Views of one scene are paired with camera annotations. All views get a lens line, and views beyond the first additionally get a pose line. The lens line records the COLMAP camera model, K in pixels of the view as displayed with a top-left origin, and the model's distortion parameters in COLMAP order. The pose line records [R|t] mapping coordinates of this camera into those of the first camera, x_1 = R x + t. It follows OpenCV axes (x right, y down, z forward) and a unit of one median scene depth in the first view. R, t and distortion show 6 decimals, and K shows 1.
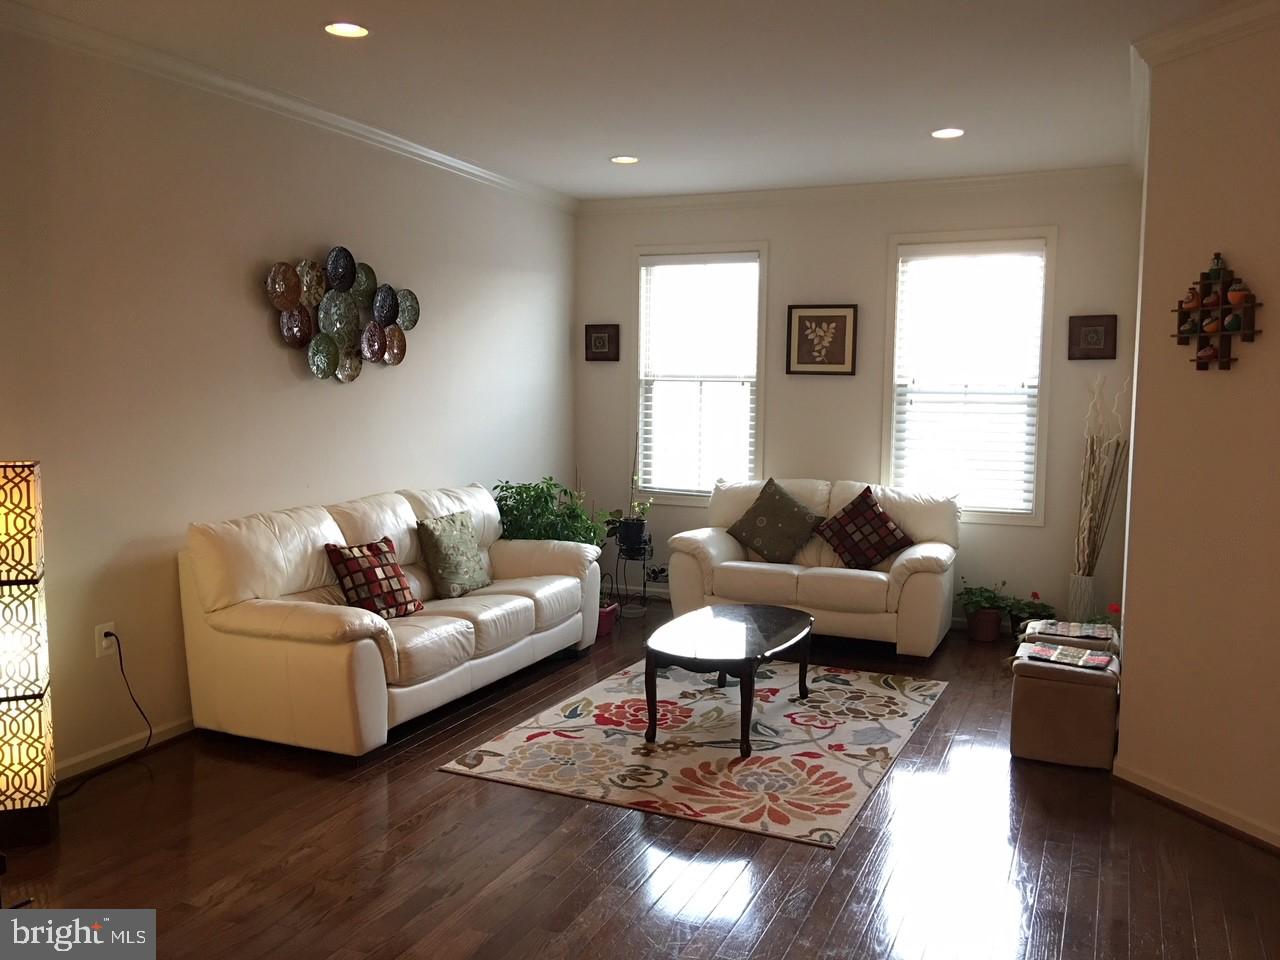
lens RADIAL K [[1079.4, 0, 640.0], [0, 1079.4, 480.0], [0, 0, 1]] dist [0.097293, -0.155275]
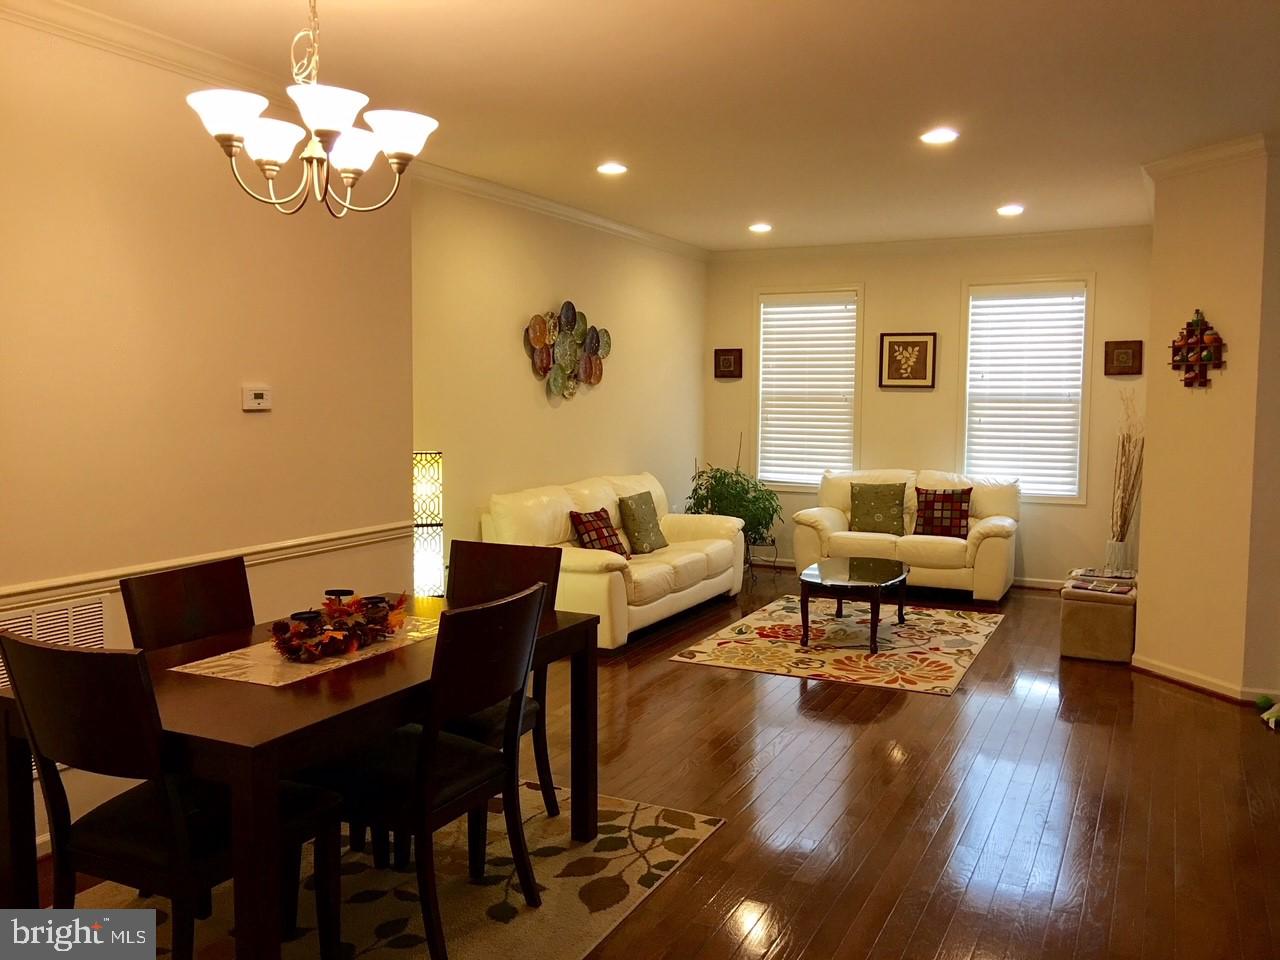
lens RADIAL K [[1079.4, 0, 640.0], [0, 1079.4, 480.0], [0, 0, 1]] dist [0.097293, -0.155275]
pose [[0.999181, -0.003408, -0.040319, -0.126578], [0.003127, 0.999971, -0.007015, 0.025254], [0.040342, 0.006883, 0.999162, -0.377661]]
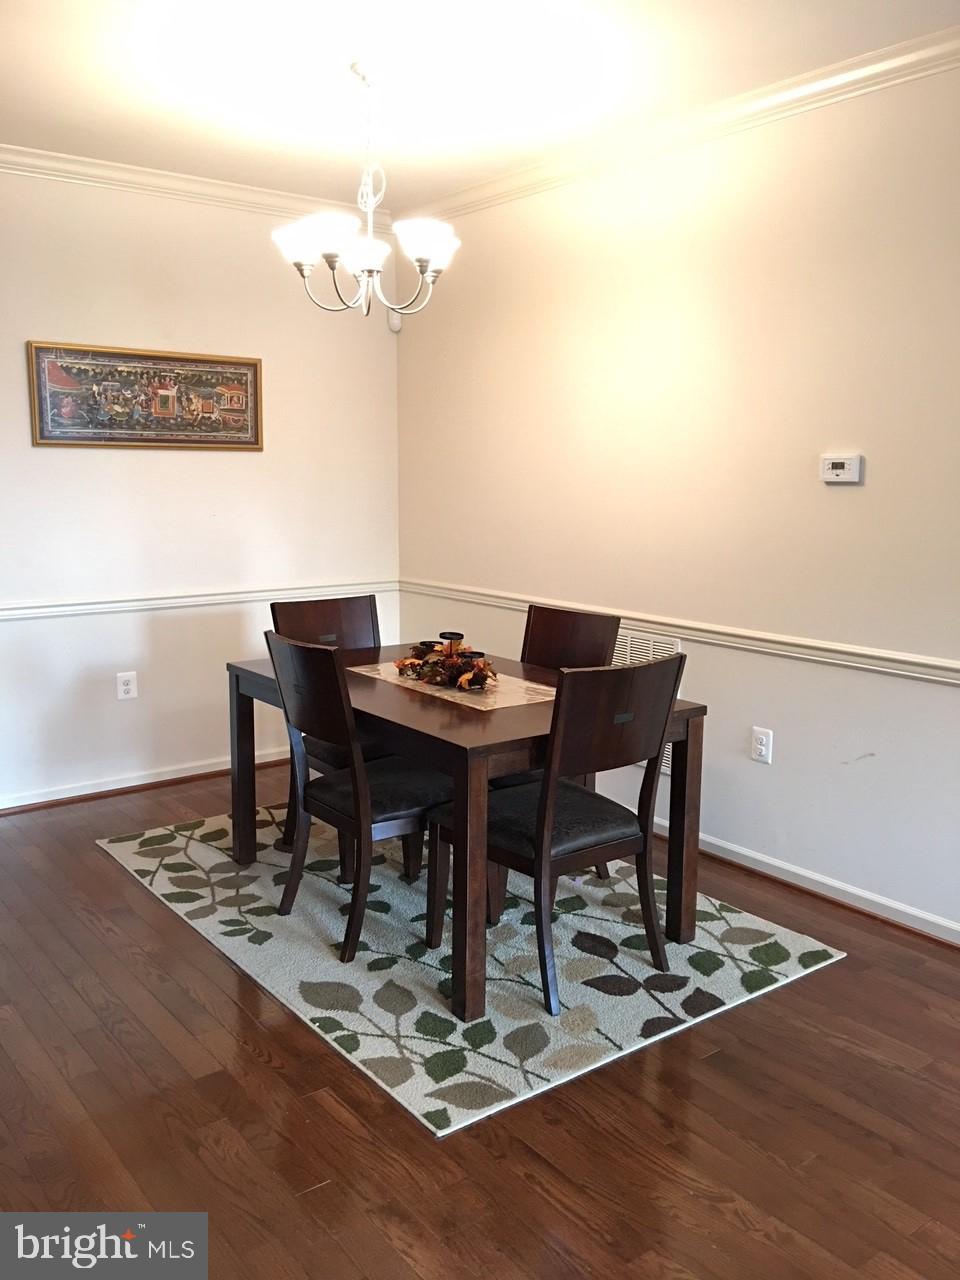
lens RADIAL K [[1079.4, 0, 480.0], [0, 1079.4, 640.0], [0, 0, 1]] dist [0.097293, -0.155275]
pose [[-0.488535, 0.126095, -0.863385, 1.143042], [-0.085961, 0.977734, 0.191436, -0.210848], [0.868299, 0.167741, -0.466818, 2.628293]]
